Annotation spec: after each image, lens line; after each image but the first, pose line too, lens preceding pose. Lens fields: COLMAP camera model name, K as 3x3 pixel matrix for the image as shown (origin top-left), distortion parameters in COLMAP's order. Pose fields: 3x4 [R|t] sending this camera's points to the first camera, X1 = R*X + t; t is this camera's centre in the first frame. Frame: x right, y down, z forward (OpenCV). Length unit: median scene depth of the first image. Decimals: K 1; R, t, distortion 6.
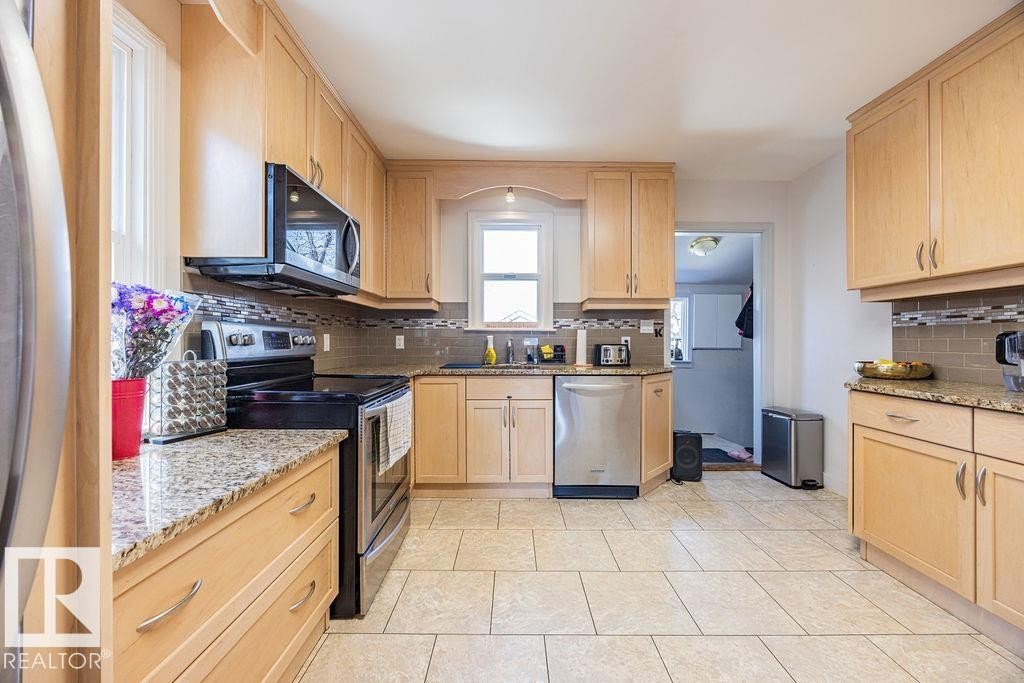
lens RADIAL K [[389.1, 0, 515.3], [0, 389.1, 341.4], [0, 0, 1]] dist [-0.003092, 0.000143]
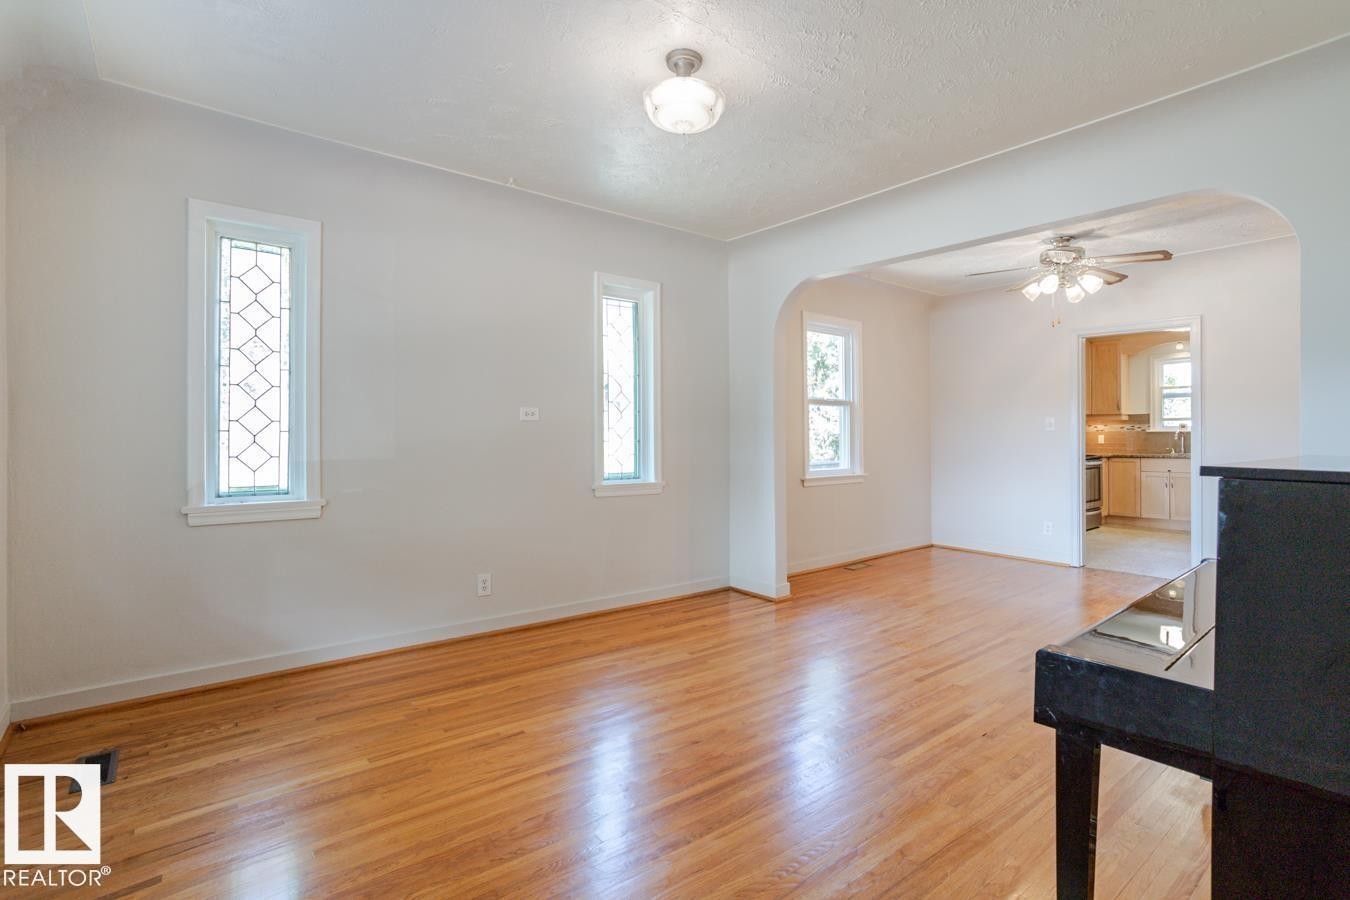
lens RADIAL K [[652.8, 0, 675.8], [0, 652.8, 444.9], [0, 0, 1]] dist [-0.005187, -0.000495]
pose [[0.638461, 0.000735, -0.769654, 0.945336], [0.000230, 0.999999, 0.001146, 0.029591], [0.769654, -0.000909, 0.638460, -2.985005]]
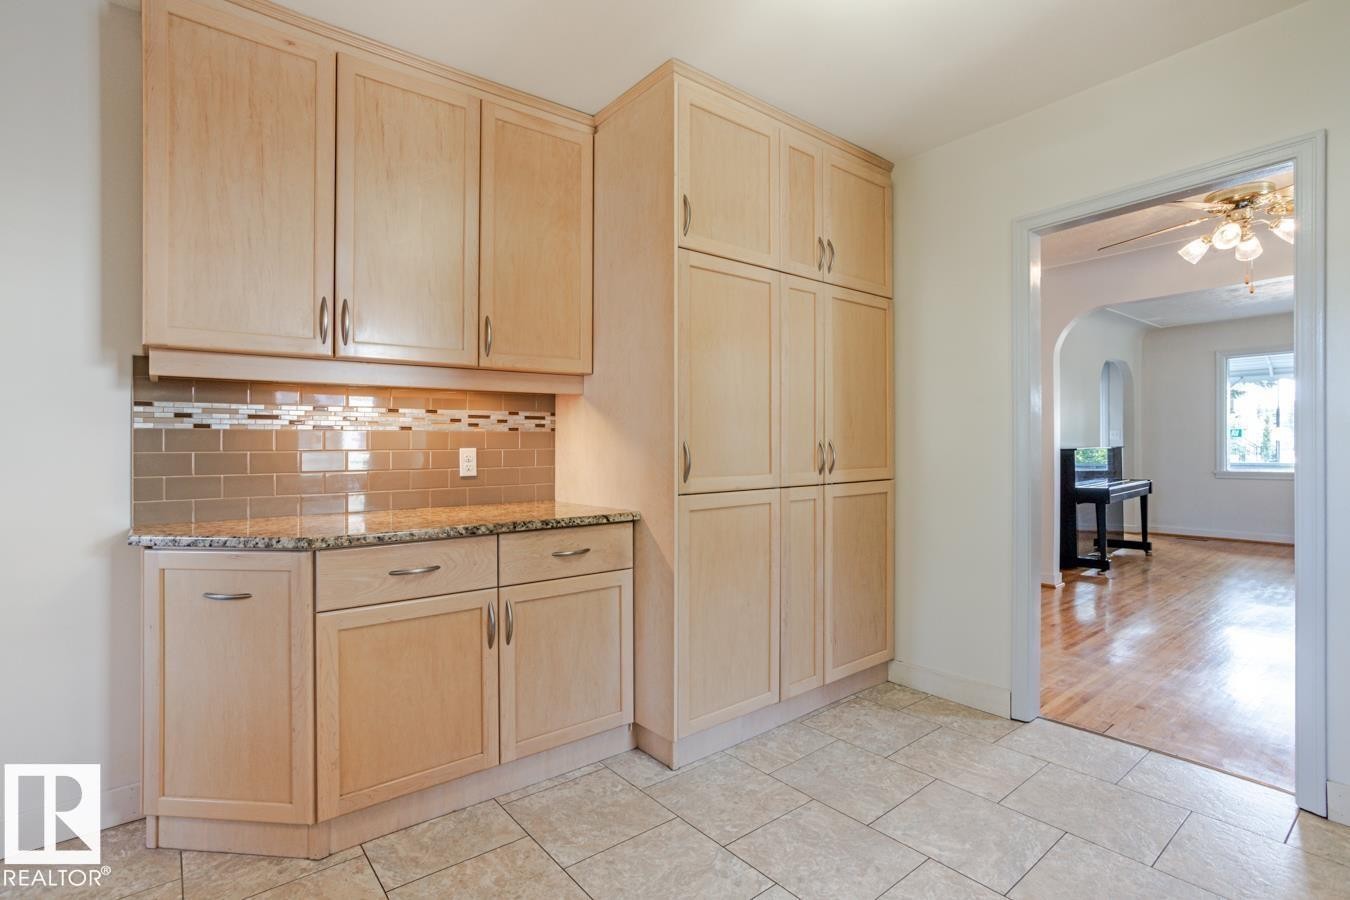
lens RADIAL K [[652.8, 0, 673.4], [0, 652.8, 448.3], [0, 0, 1]] dist [-0.005187, -0.000495]
pose [[-0.620811, 0.002584, 0.783956, -0.102850], [0.008006, 0.999963, 0.003044, -0.009404], [-0.783920, 0.008166, -0.620809, 0.990881]]
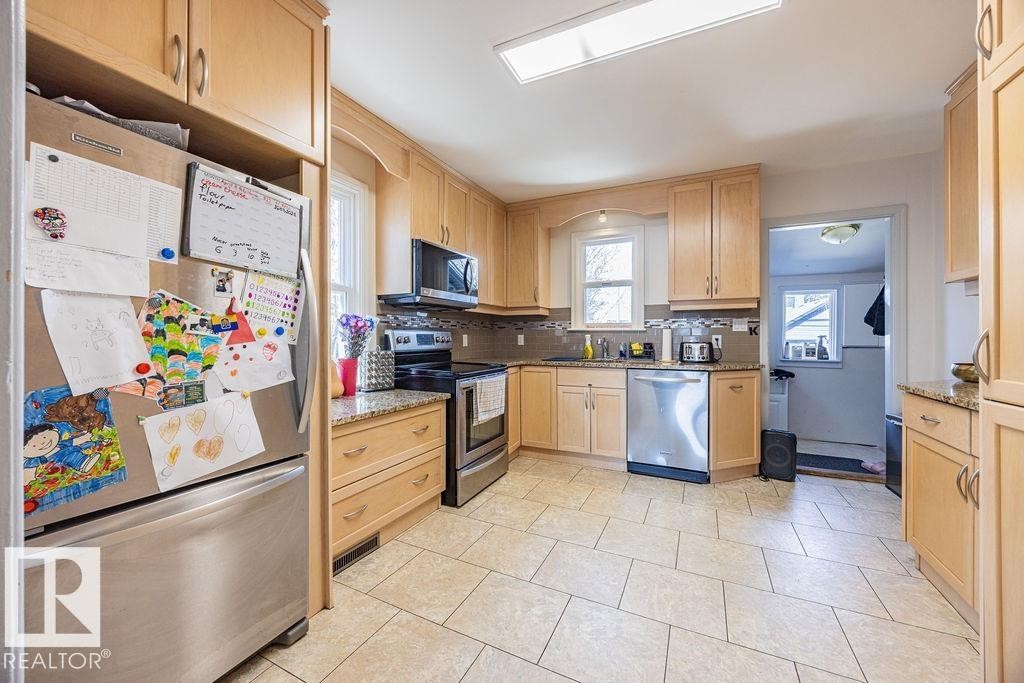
lens RADIAL K [[389.1, 0, 513.1], [0, 389.1, 338.4], [0, 0, 1]] dist [-0.003092, 0.000143]
pose [[0.896461, -0.001257, -0.443121, 0.359703], [0.002065, 0.999997, 0.001341, -0.007672], [0.443118, -0.002117, 0.896461, -0.248569]]
